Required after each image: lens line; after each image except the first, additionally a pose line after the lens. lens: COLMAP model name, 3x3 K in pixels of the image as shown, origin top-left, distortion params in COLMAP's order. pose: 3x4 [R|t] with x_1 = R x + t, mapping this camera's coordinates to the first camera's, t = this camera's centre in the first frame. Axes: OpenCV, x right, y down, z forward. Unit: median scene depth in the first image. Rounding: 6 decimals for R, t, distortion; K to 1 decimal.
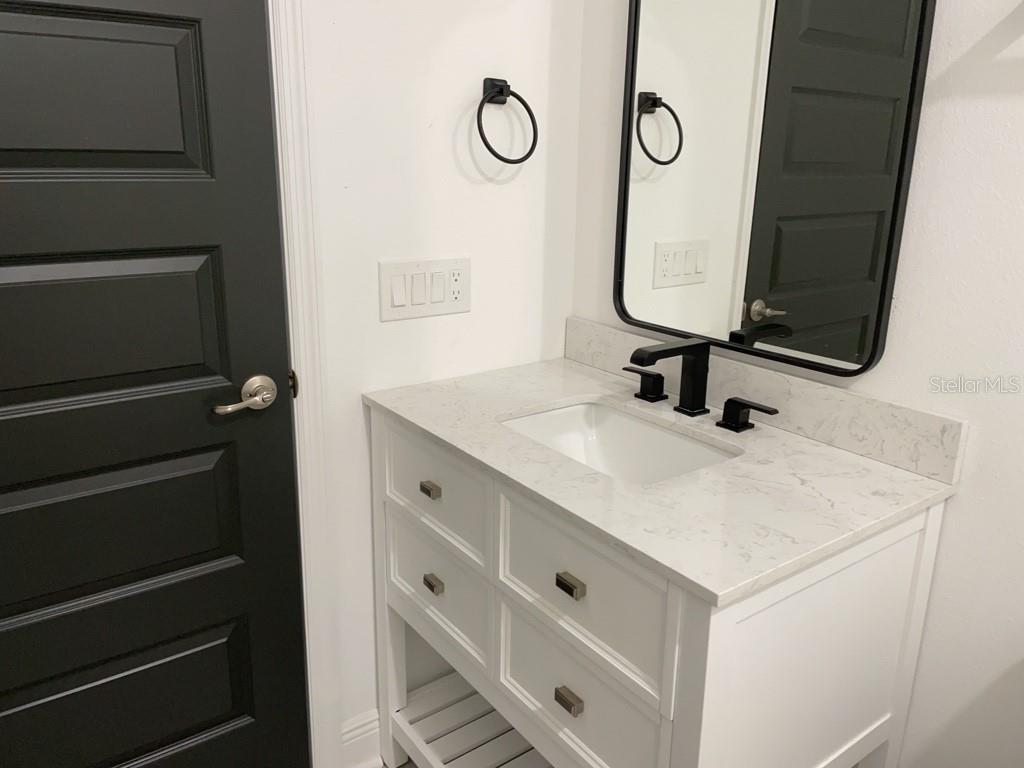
lens RADIAL K [[774.5, 0, 514.6], [0, 774.5, 362.7], [0, 0, 1]] dist [0.078672, -0.107647]
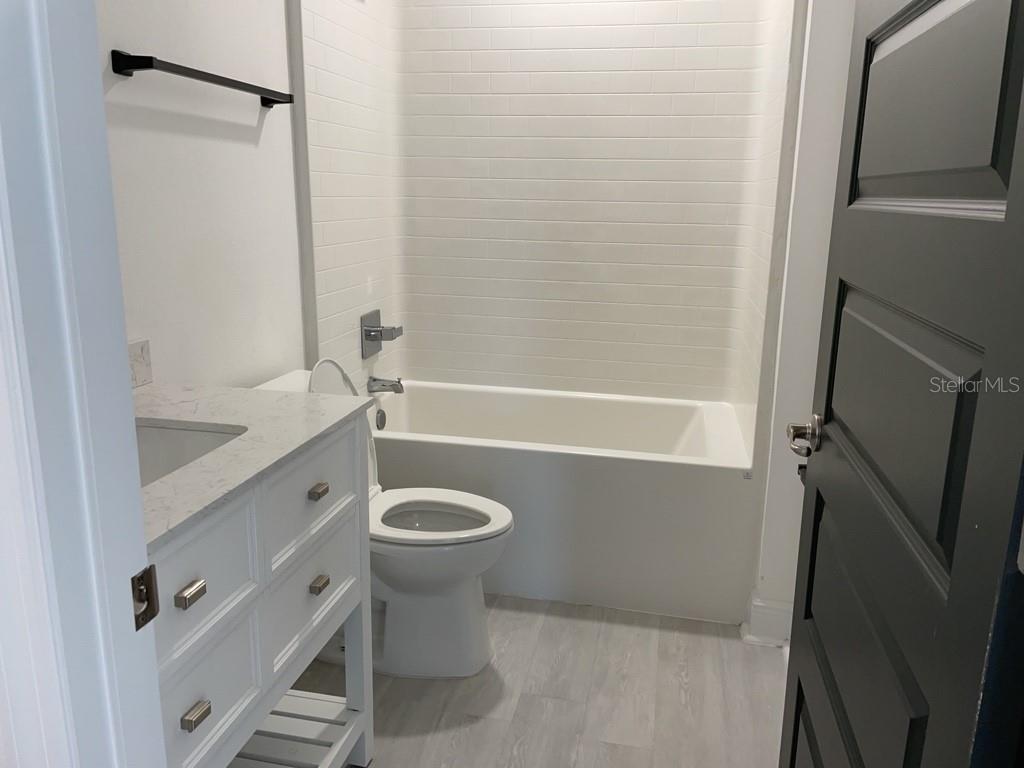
lens RADIAL K [[774.5, 0, 514.6], [0, 774.5, 362.7], [0, 0, 1]] dist [0.078672, -0.107647]
pose [[-0.664824, -0.184719, 0.723801, -0.972016], [0.165629, 0.908375, 0.383956, -0.334241], [-0.728407, 0.375146, -0.573314, 1.303840]]
